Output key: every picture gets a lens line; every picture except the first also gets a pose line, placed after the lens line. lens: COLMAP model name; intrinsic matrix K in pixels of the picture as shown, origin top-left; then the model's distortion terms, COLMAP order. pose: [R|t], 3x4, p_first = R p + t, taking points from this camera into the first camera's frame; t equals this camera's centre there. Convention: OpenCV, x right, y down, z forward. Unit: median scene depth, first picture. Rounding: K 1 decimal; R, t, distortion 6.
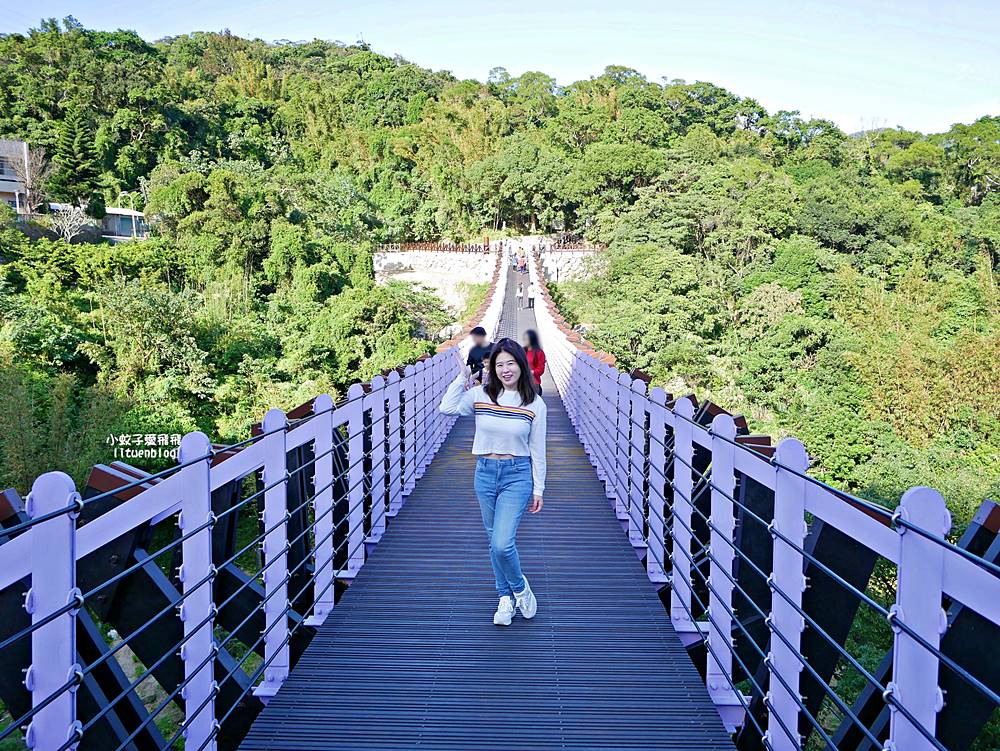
lens RADIAL K [[841.7, 0, 500.5], [0, 841.7, 364.1], [0, 0, 1]] dist [-0.038122, 0.009248]
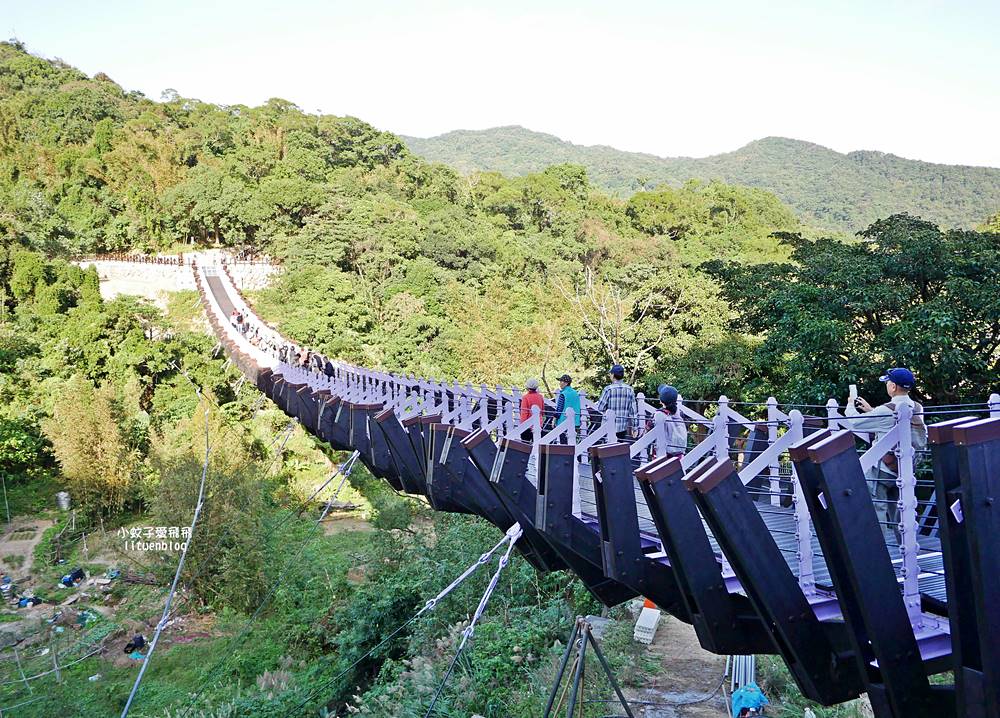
lens RADIAL K [[848.2, 0, 500.0], [0, 848.2, 359.0], [0, 0, 1]] dist [-0.039660, 0.011170]
pose [[0.920170, -0.042154, 0.389243, -0.078019], [0.036431, 0.999092, 0.022077, -0.006892], [-0.389821, -0.006135, 0.920870, -0.327550]]
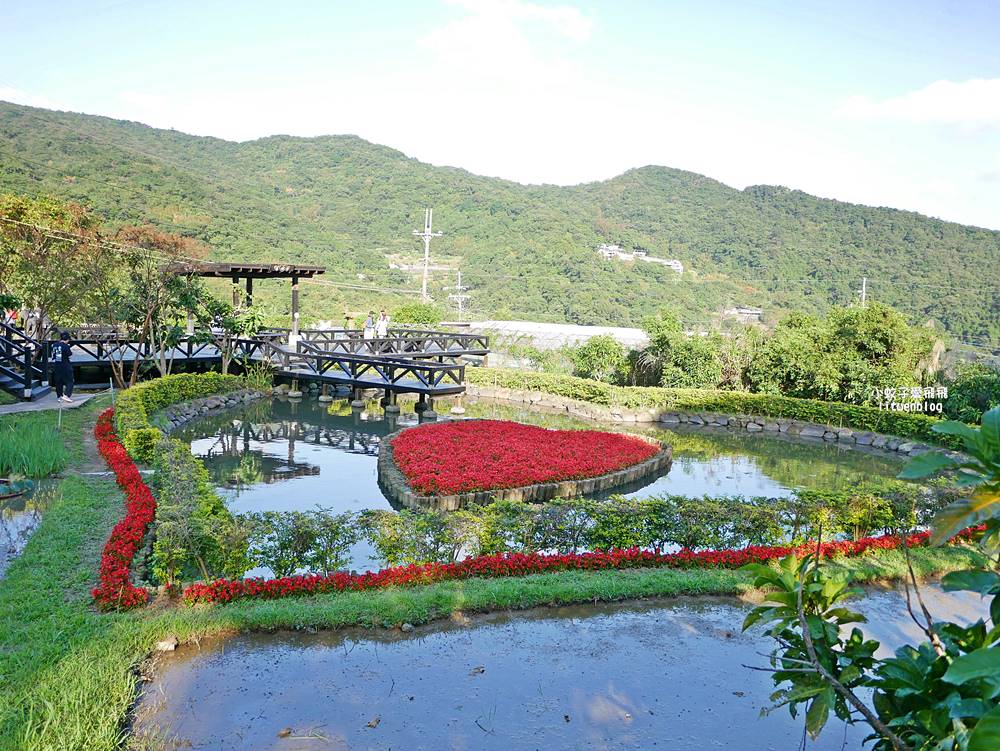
lens RADIAL K [[851.8, 0, 502.6], [0, 851.8, 366.5], [0, 0, 1]] dist [-0.040978, 0.017479]
pose [[0.833458, -0.000596, 0.552583, 1.124859], [0.006656, 0.999938, -0.008961, -0.255851], [-0.552543, 0.011147, 0.833410, 1.759329]]
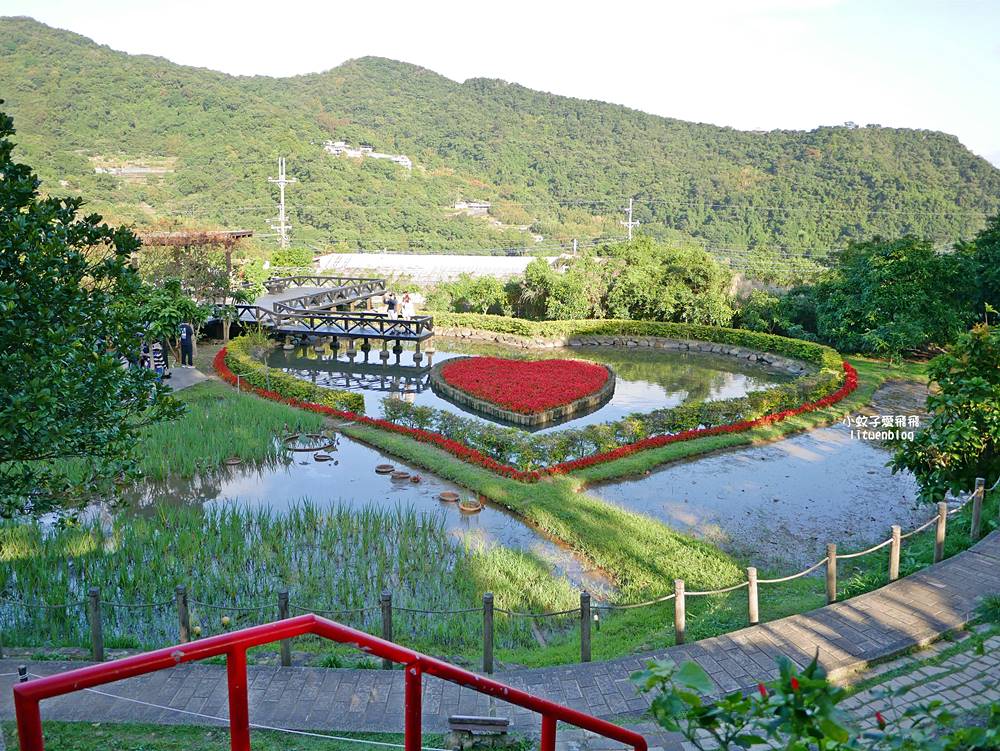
lens RADIAL K [[858.9, 0, 498.9], [0, 858.9, 362.2], [0, 0, 1]] dist [-0.043723, 0.018978]
pose [[0.621424, -0.133297, 0.772052, 0.991685], [0.065851, 0.990820, 0.118065, -0.281600], [-0.780702, -0.022529, 0.624497, 1.739466]]
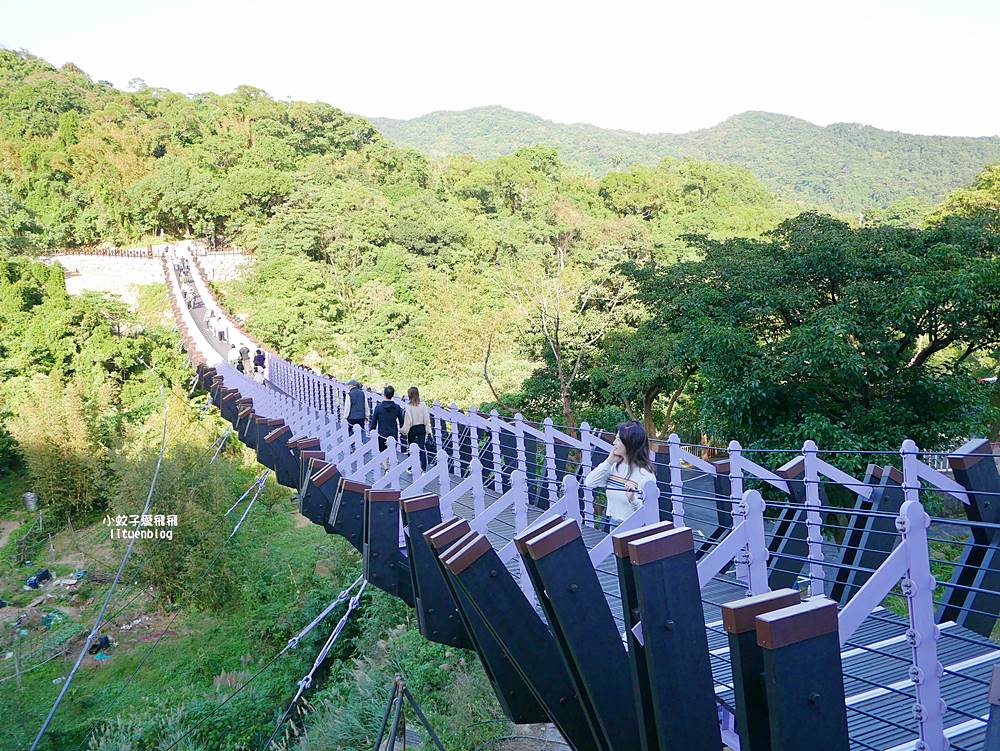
lens RADIAL K [[841.7, 0, 500.5], [0, 841.7, 364.1], [0, 0, 1]] dist [-0.038122, 0.009248]
pose [[0.912667, -0.077901, 0.401212, -0.055645], [0.061686, 0.996677, 0.053197, -0.013455], [-0.404023, -0.023802, 0.914439, -0.329958]]
